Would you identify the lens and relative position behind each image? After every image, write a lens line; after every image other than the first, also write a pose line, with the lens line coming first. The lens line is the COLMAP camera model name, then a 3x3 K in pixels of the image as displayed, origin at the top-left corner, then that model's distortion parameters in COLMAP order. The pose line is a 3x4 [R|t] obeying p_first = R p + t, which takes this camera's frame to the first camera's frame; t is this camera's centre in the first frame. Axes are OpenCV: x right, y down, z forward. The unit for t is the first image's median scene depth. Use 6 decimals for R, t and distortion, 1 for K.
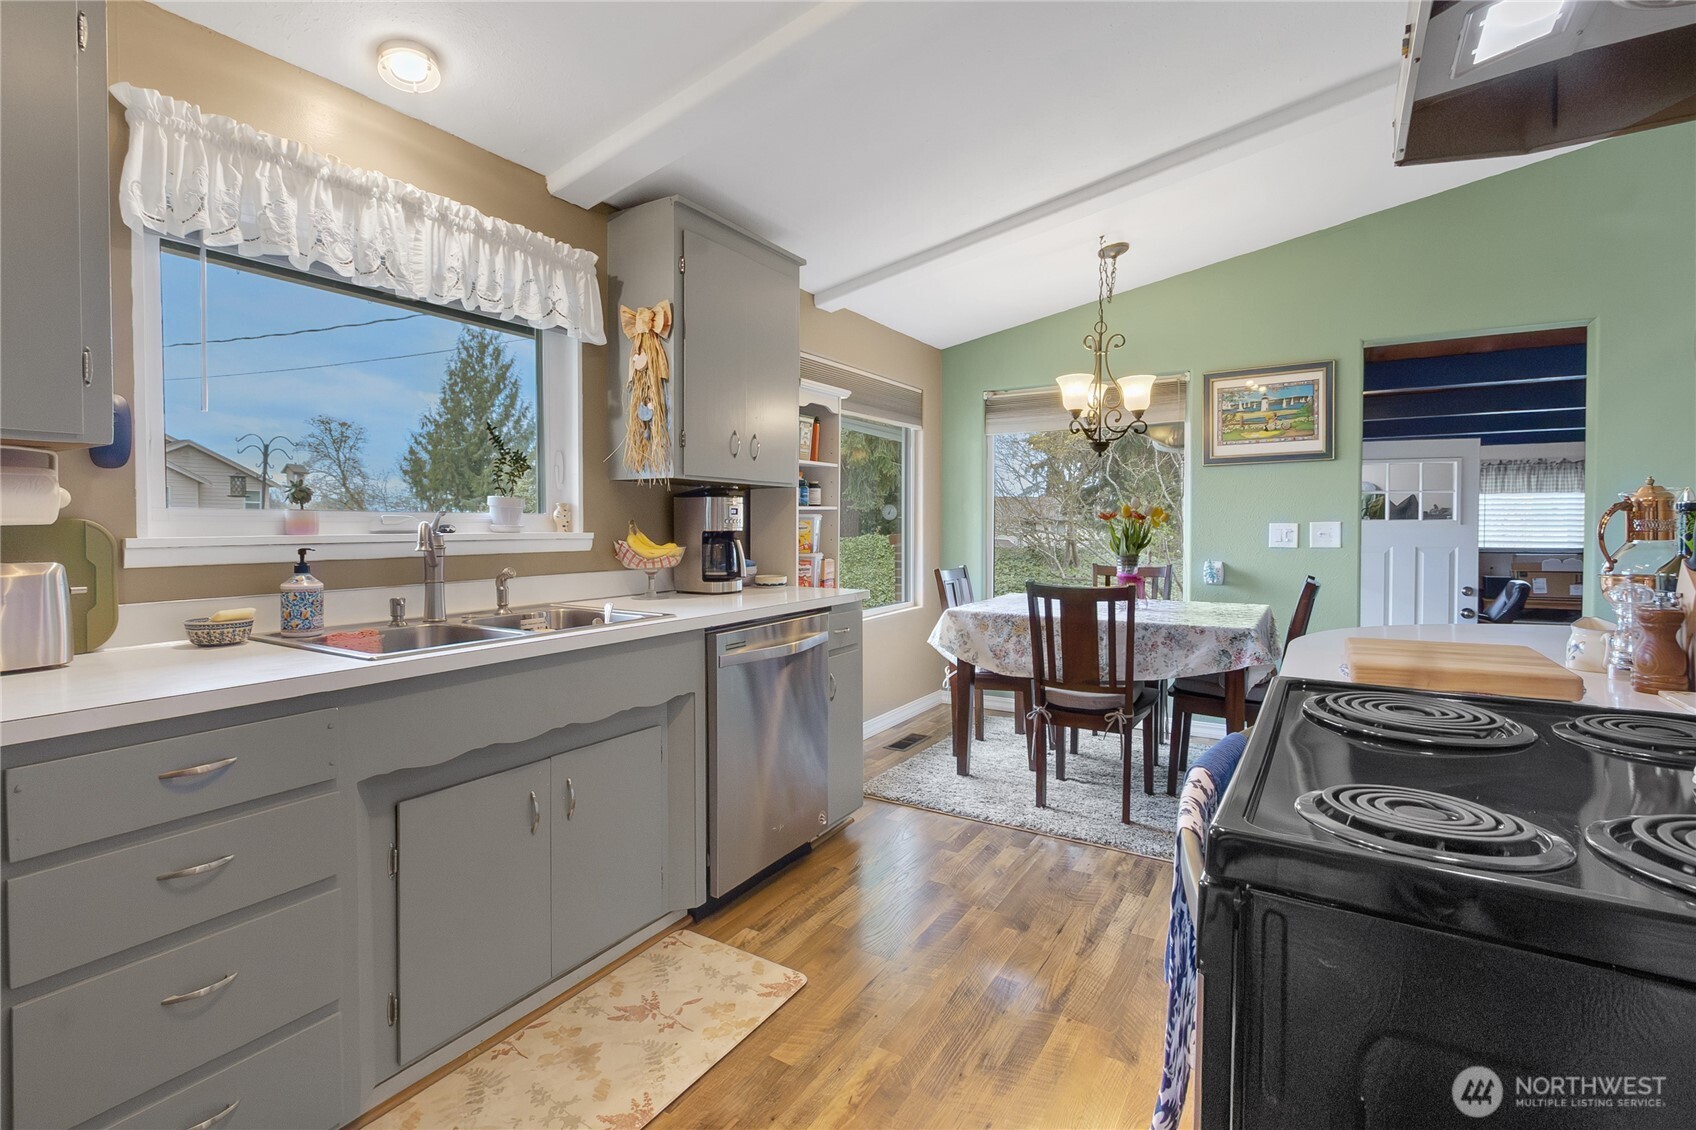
lens RADIAL K [[825.2, 0, 821.0], [0, 825.2, 548.6], [0, 0, 1]] dist [-0.000097, -0.000316]
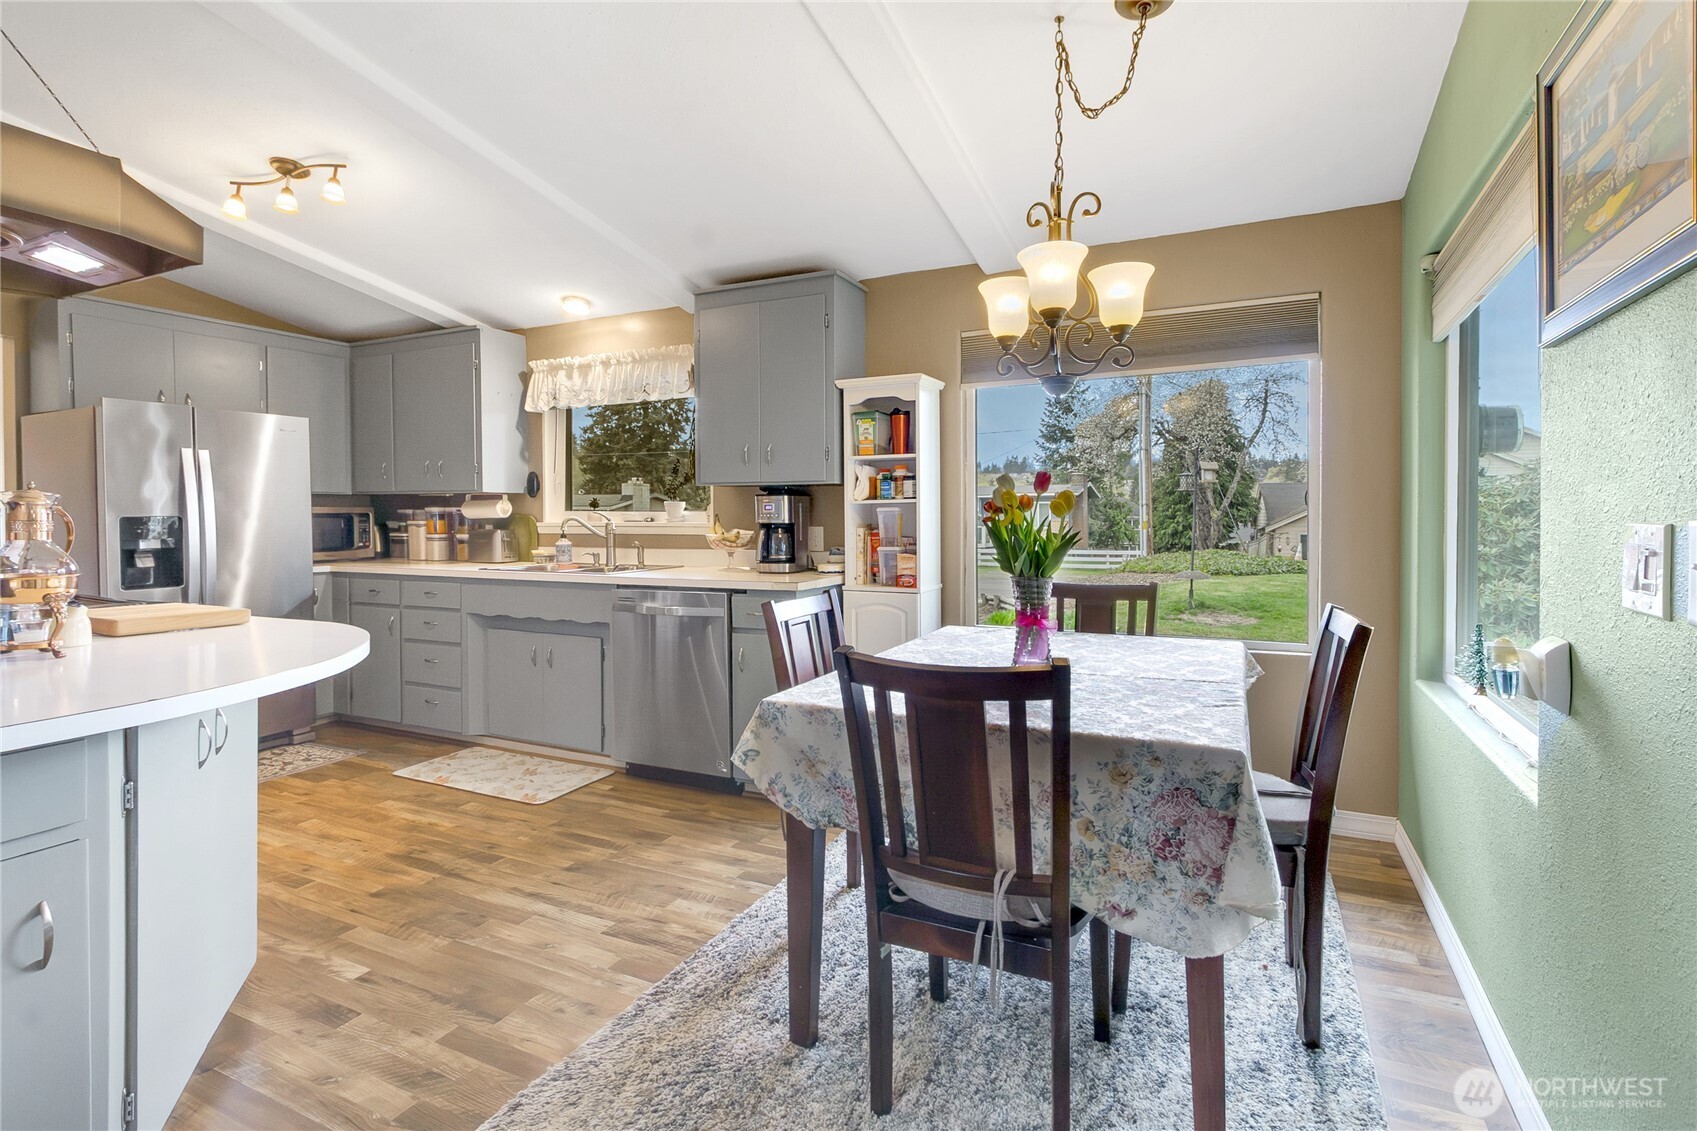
lens RADIAL K [[792.0, 0, 843.8], [0, 792.0, 529.2], [0, 0, 1]] dist [0.002227, 0.000096]
pose [[0.096957, 0.017318, -0.995138, 1.335094], [-0.027434, 0.999515, 0.014721, -0.040268], [0.994910, 0.025873, 0.097385, 1.223505]]
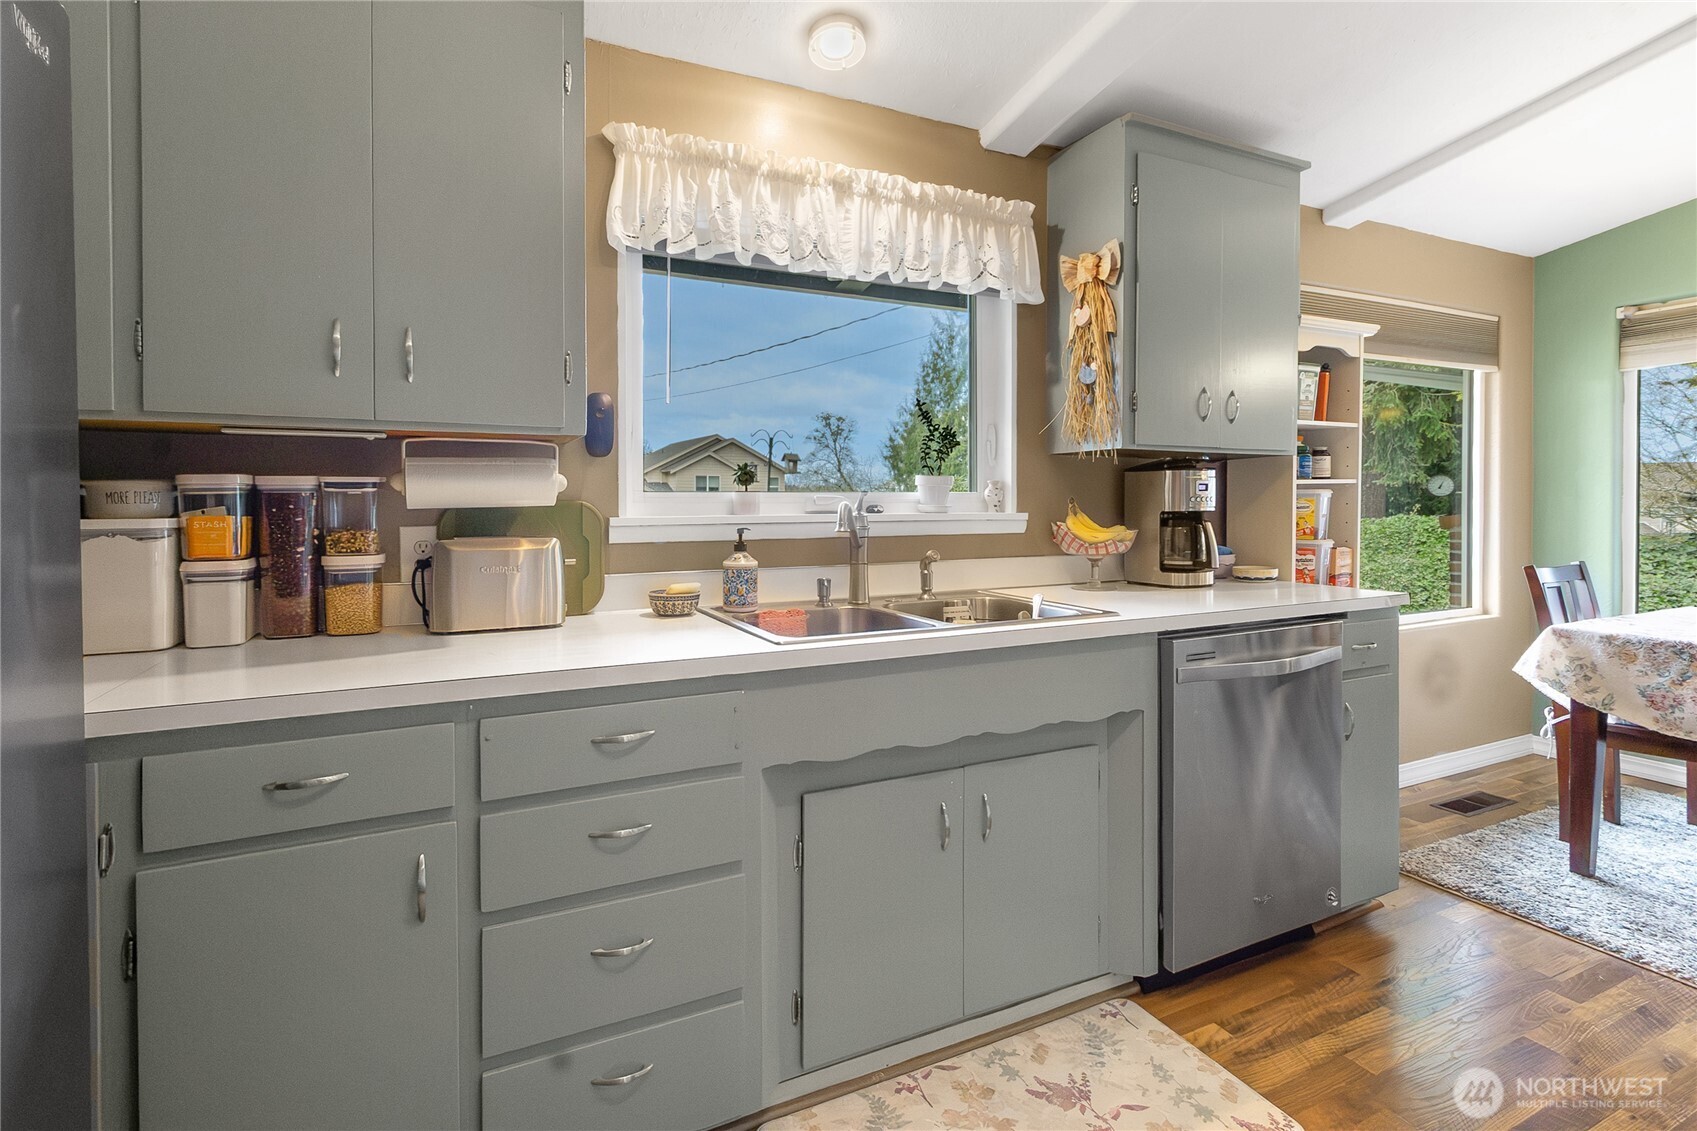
lens RADIAL K [[812.2, 0, 794.7], [0, 812.2, 516.8], [0, 0, 1]] dist [0.005758, -0.001053]
pose [[0.836137, 0.005173, -0.548496, -0.001926], [-0.012370, 0.999879, -0.009426, -0.004297], [0.548381, 0.014666, 0.836100, 0.132507]]
